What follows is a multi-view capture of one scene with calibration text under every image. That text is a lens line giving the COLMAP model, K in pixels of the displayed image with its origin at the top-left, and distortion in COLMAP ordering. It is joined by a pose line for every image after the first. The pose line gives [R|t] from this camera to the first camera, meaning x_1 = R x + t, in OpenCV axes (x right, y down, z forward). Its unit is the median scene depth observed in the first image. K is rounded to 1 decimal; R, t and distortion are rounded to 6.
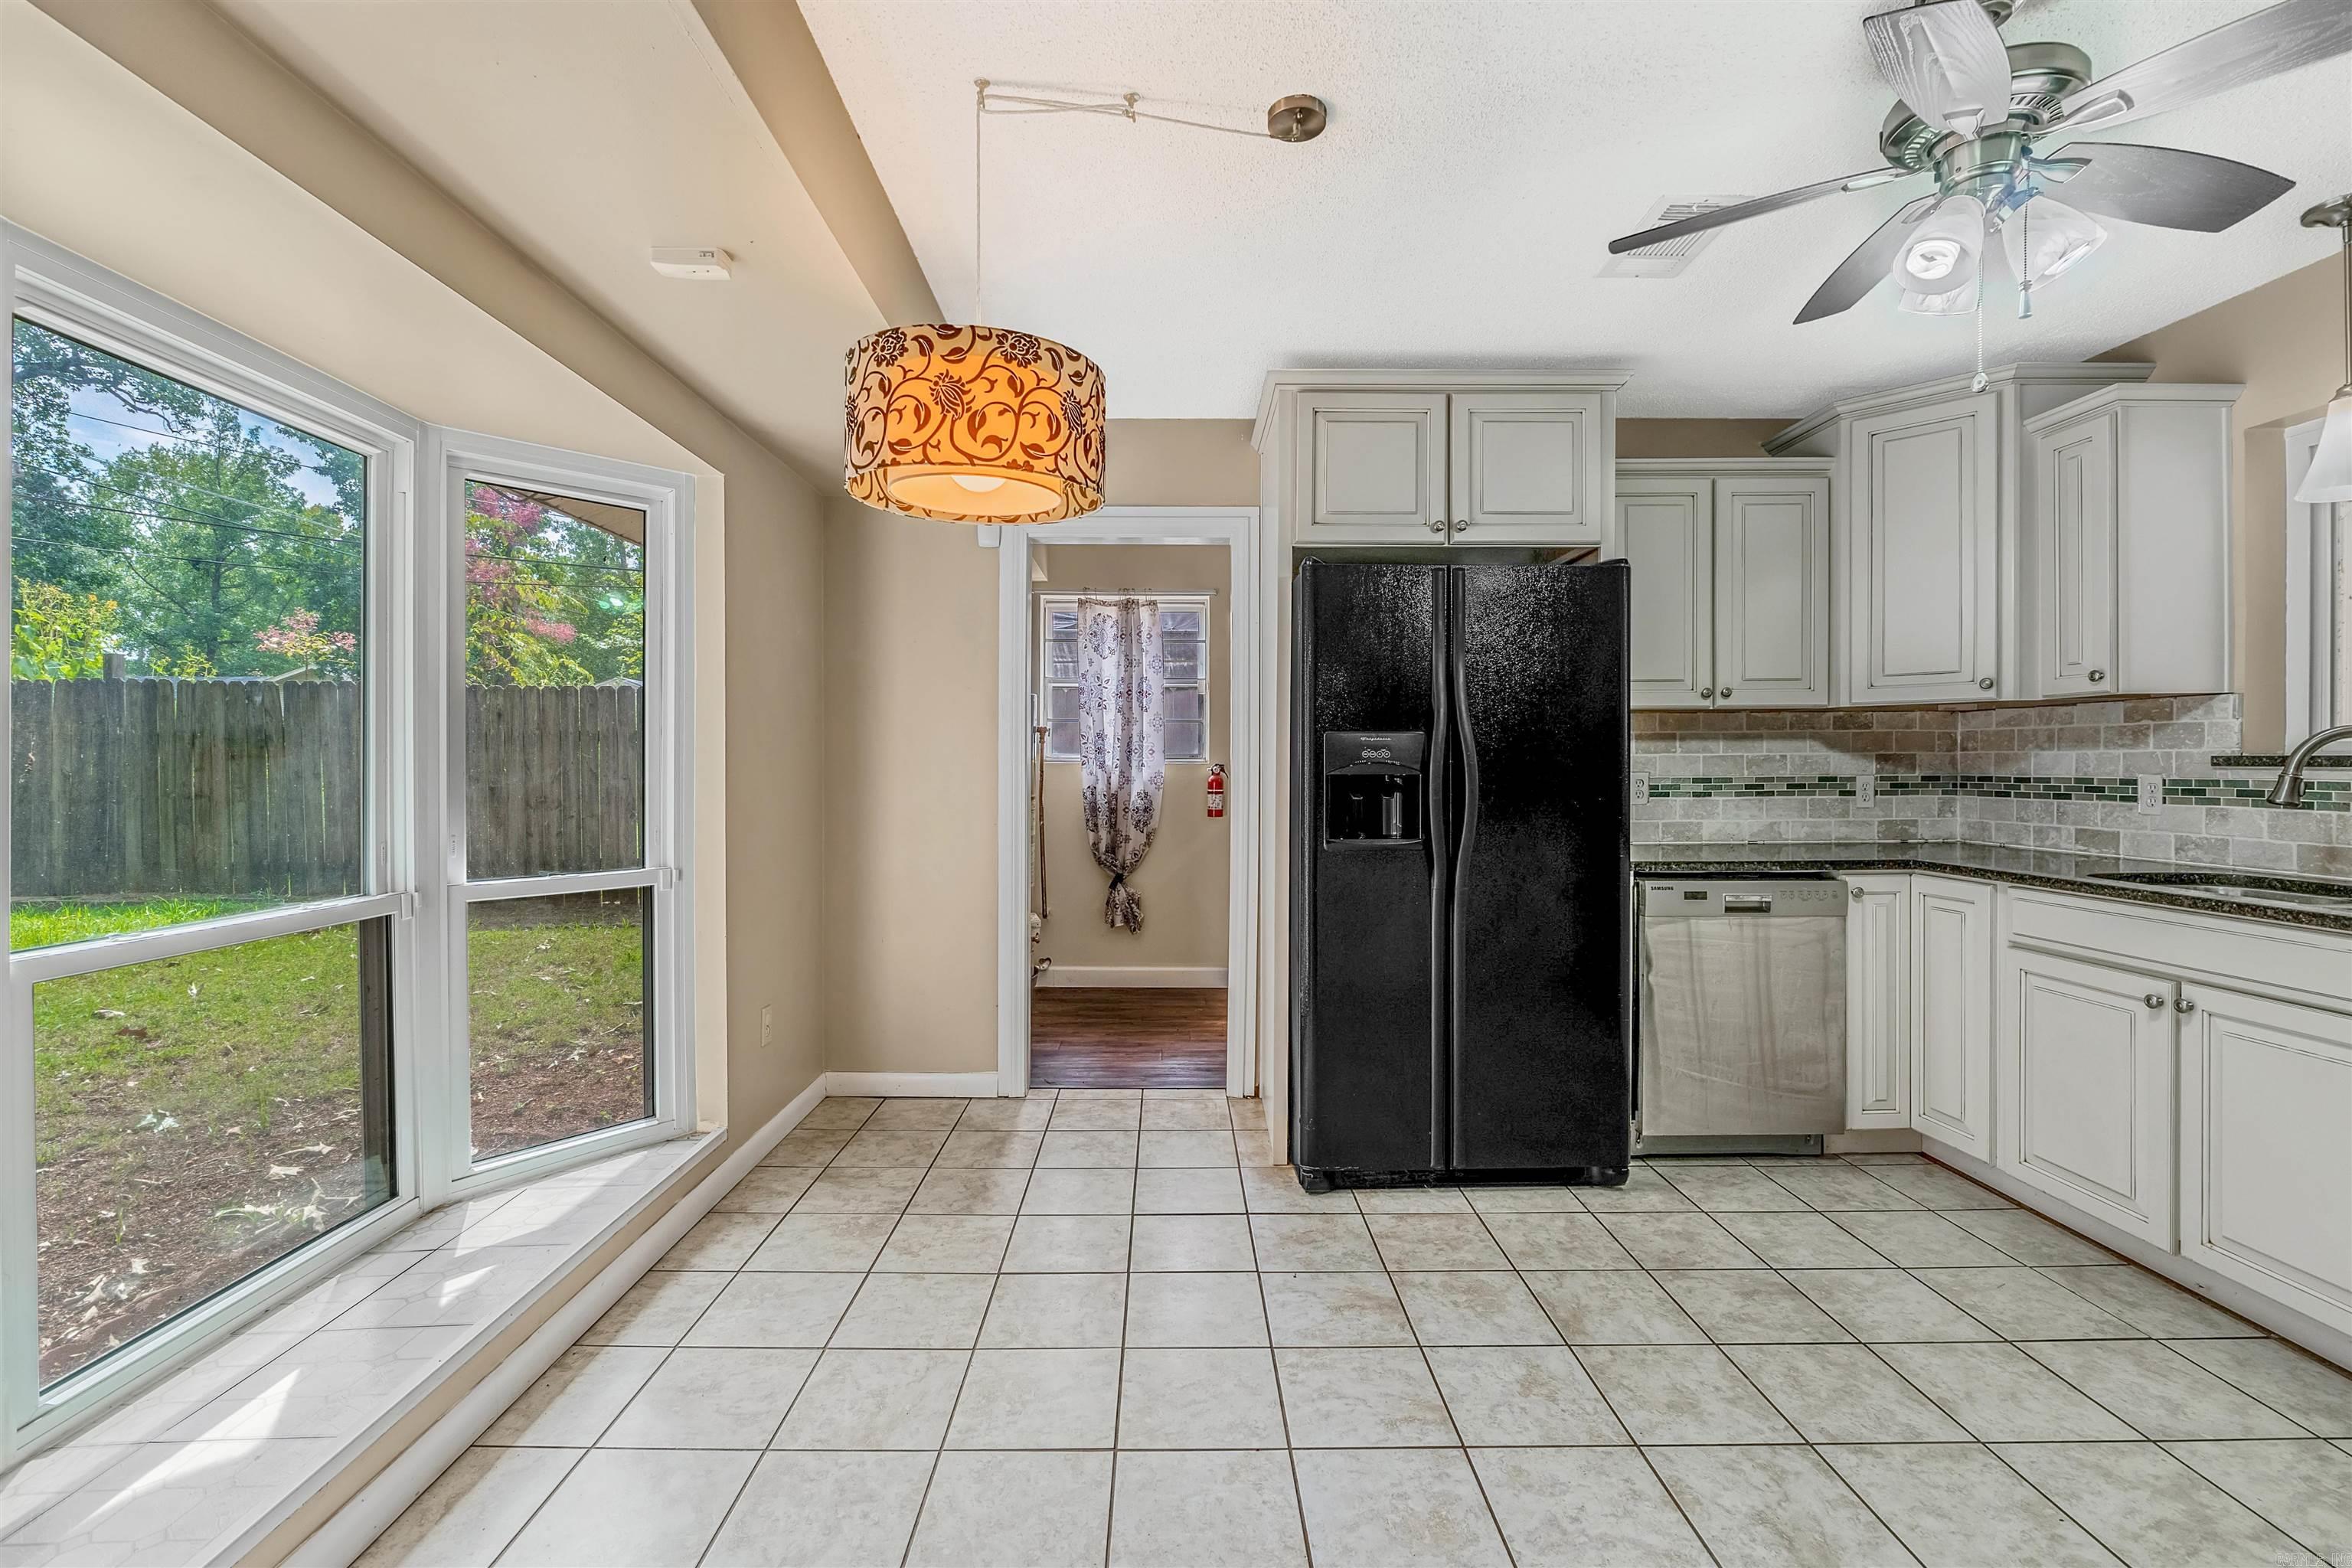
lens RADIAL K [[1001.0, 0, 1179.6], [0, 1001.0, 771.5], [0, 0, 1]] dist [-0.002718, -0.000526]
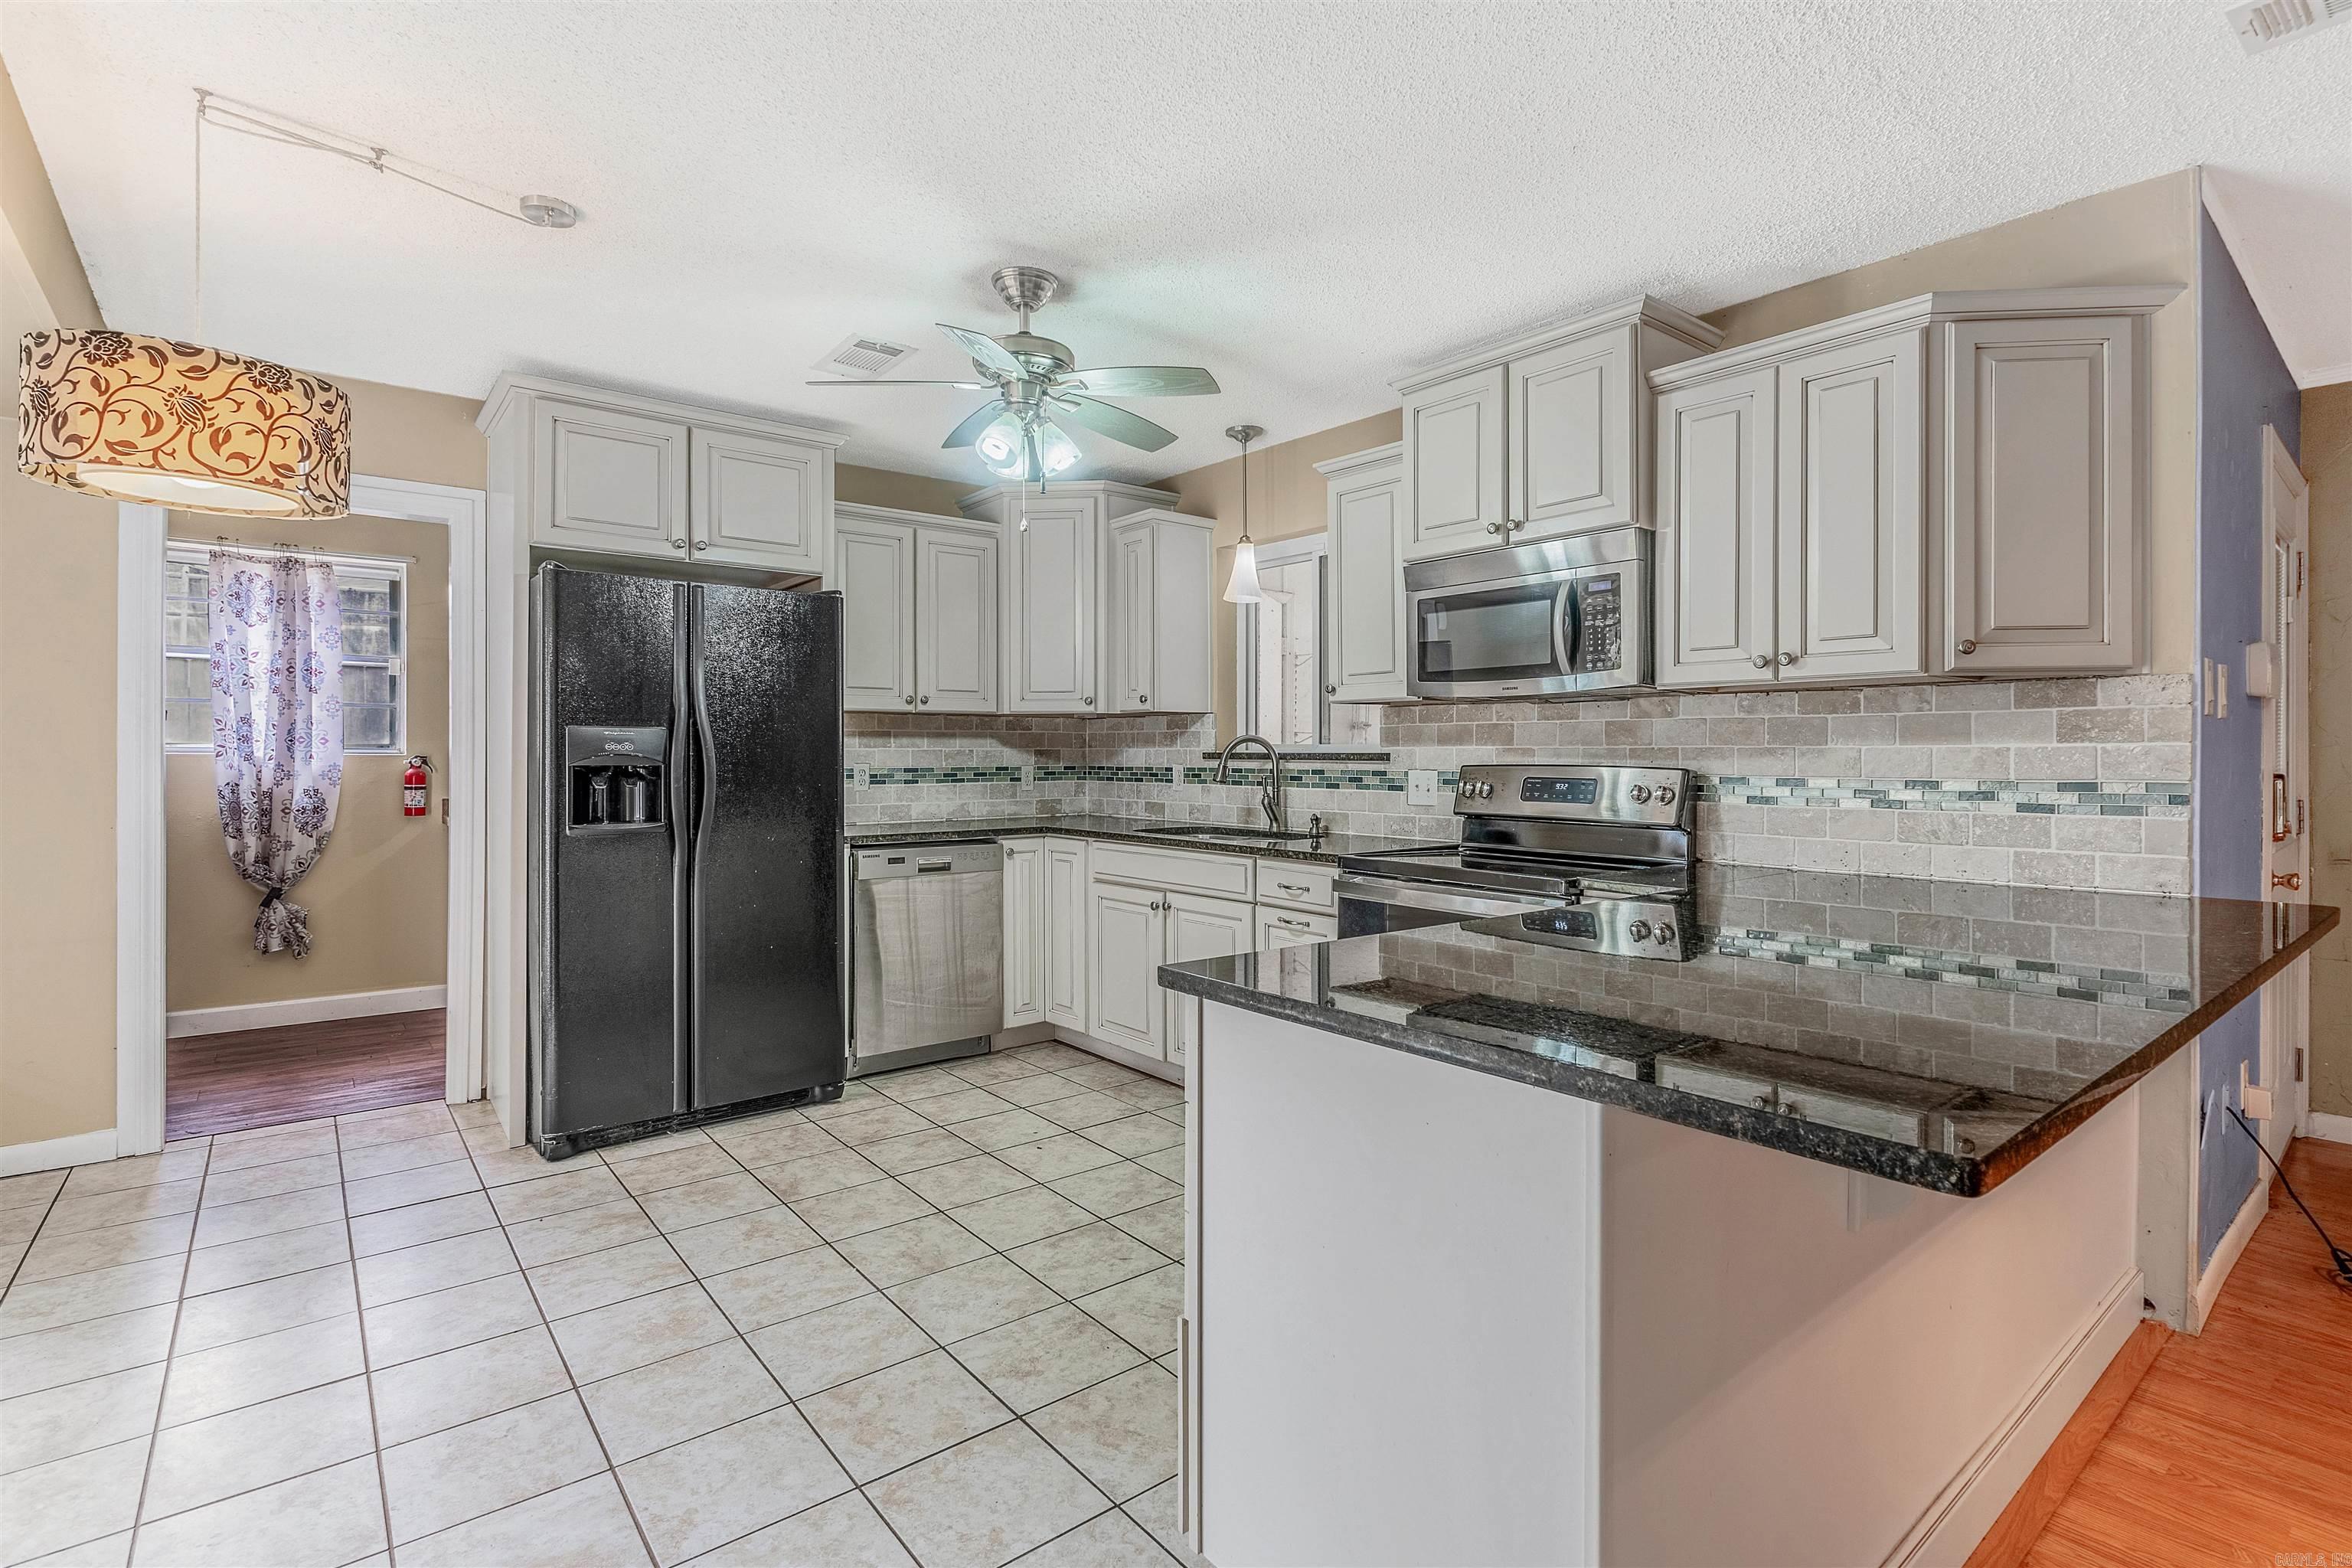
lens RADIAL K [[1105.7, 0, 1169.8], [0, 1105.7, 764.5], [0, 0, 1]] dist [0.000943, -0.000890]
pose [[0.788632, -0.001798, 0.614863, -0.070401], [0.002572, 0.999997, -0.000375, 0.003873], [-0.614860, 0.001877, 0.788634, -0.313934]]
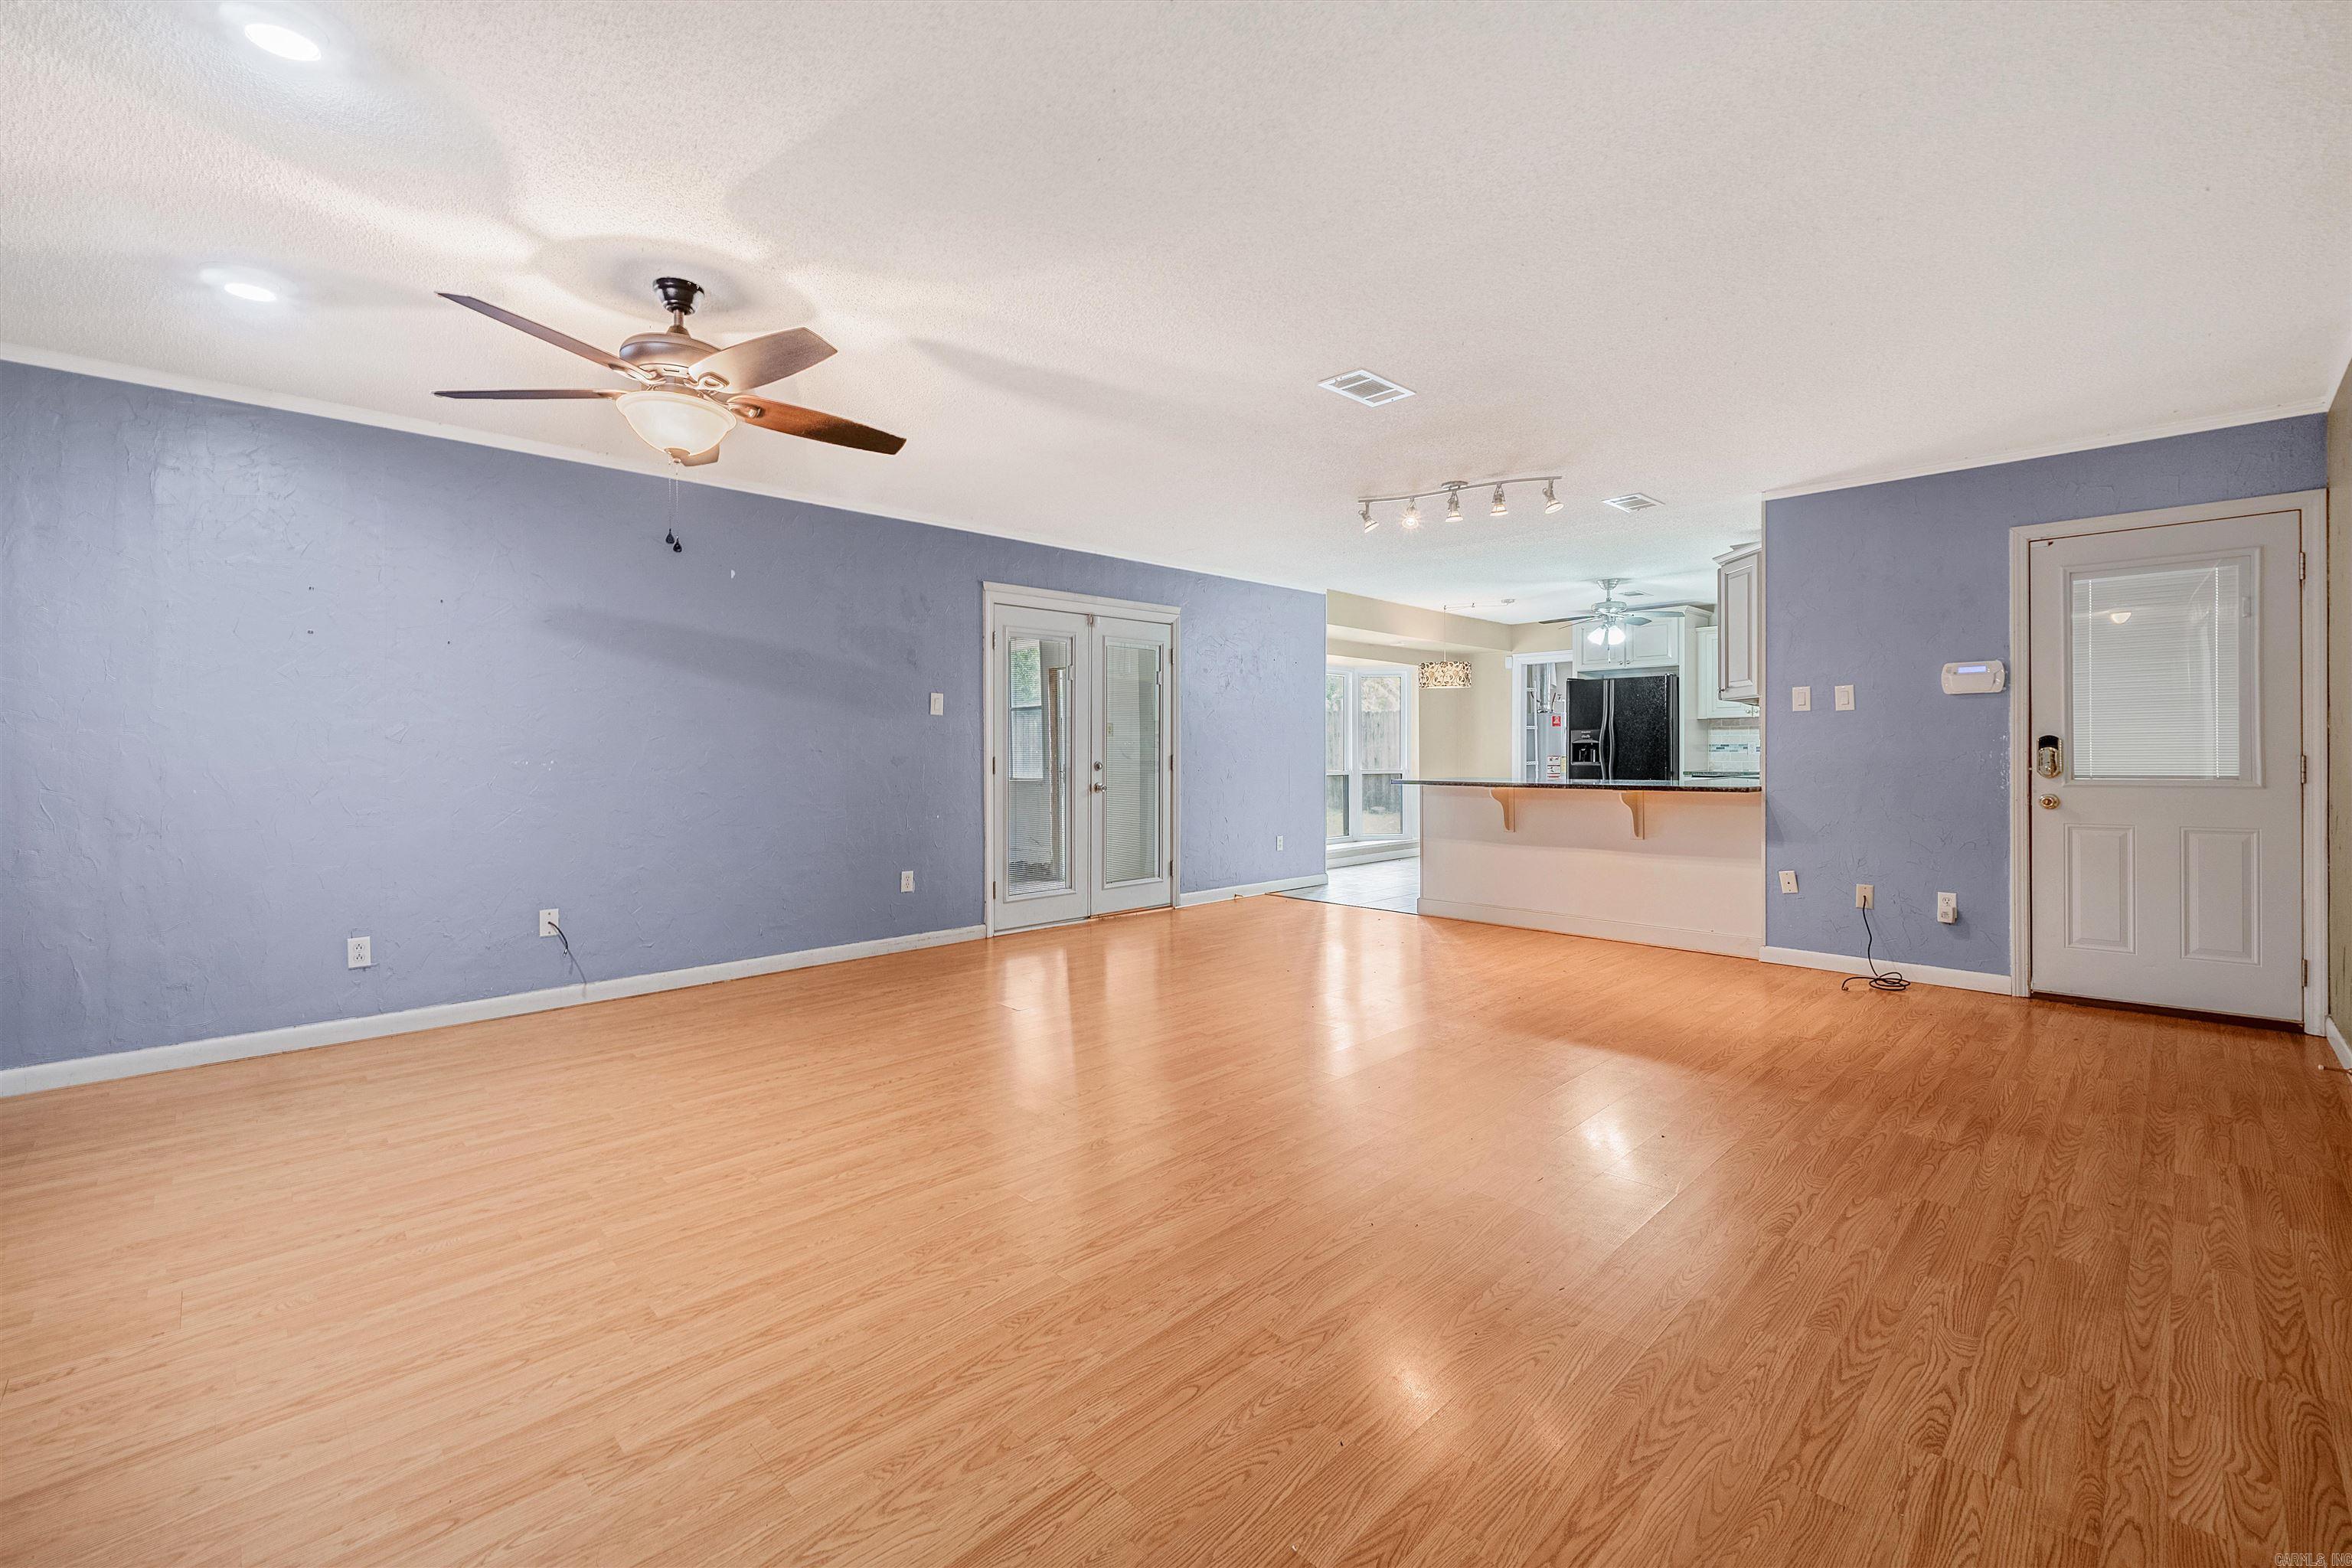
lens RADIAL K [[981.7, 0, 1188.6], [0, 981.7, 751.7], [0, 0, 1]] dist [-0.004196, -0.000433]
pose [[0.692913, -0.004362, -0.721008, 1.533336], [-0.000934, 0.999975, -0.006947, 0.053012], [0.721021, 0.005487, 0.692892, -2.085831]]
